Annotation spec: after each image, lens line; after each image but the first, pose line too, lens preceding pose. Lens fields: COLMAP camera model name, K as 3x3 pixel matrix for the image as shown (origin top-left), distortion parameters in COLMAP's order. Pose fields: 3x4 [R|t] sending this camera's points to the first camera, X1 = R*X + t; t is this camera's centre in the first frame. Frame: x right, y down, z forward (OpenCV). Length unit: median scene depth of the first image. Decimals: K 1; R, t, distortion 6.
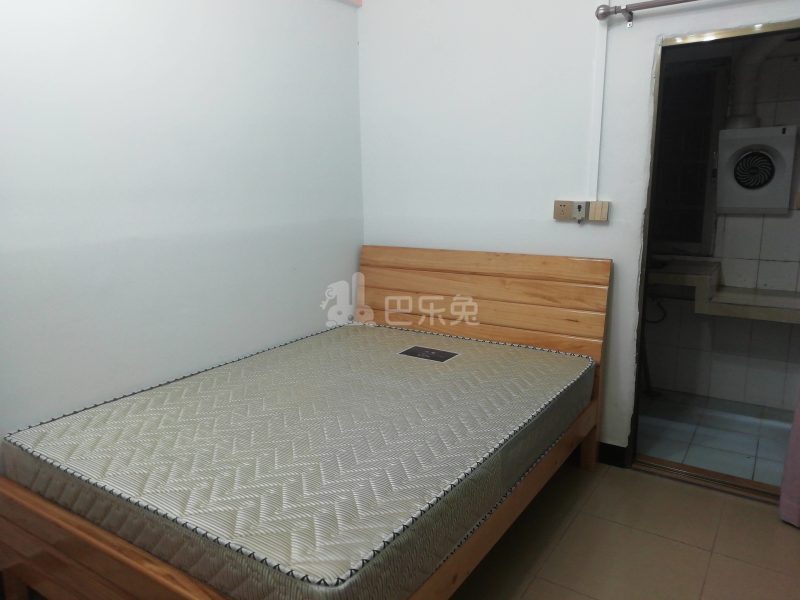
lens RADIAL K [[591.5, 0, 403.4], [0, 591.5, 297.4], [0, 0, 1]] dist [0.025274, -0.000398]
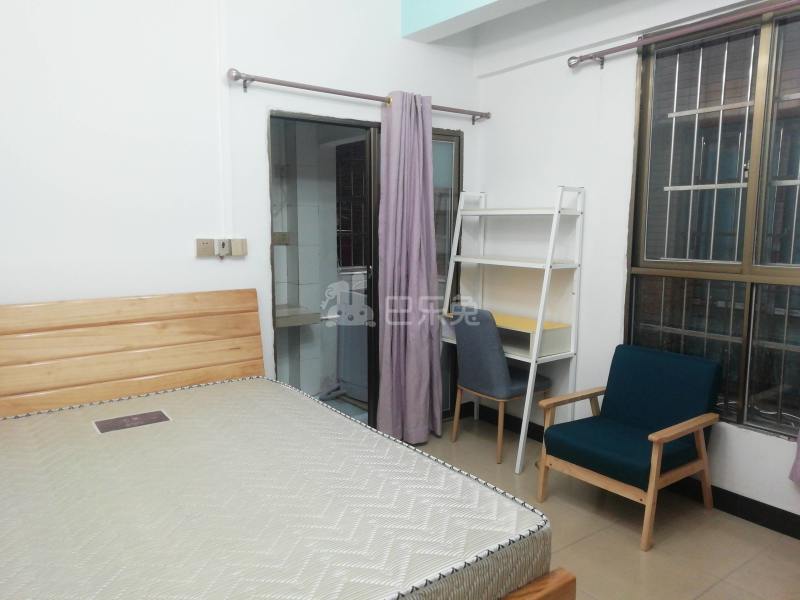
lens RADIAL K [[591.5, 0, 403.9], [0, 591.5, 301.0], [0, 0, 1]] dist [0.025274, -0.000398]
pose [[0.329406, -0.119663, 0.936575, -0.627504], [0.169888, 0.983259, 0.065876, -0.065408], [-0.928779, 0.137413, 0.344220, 0.334664]]
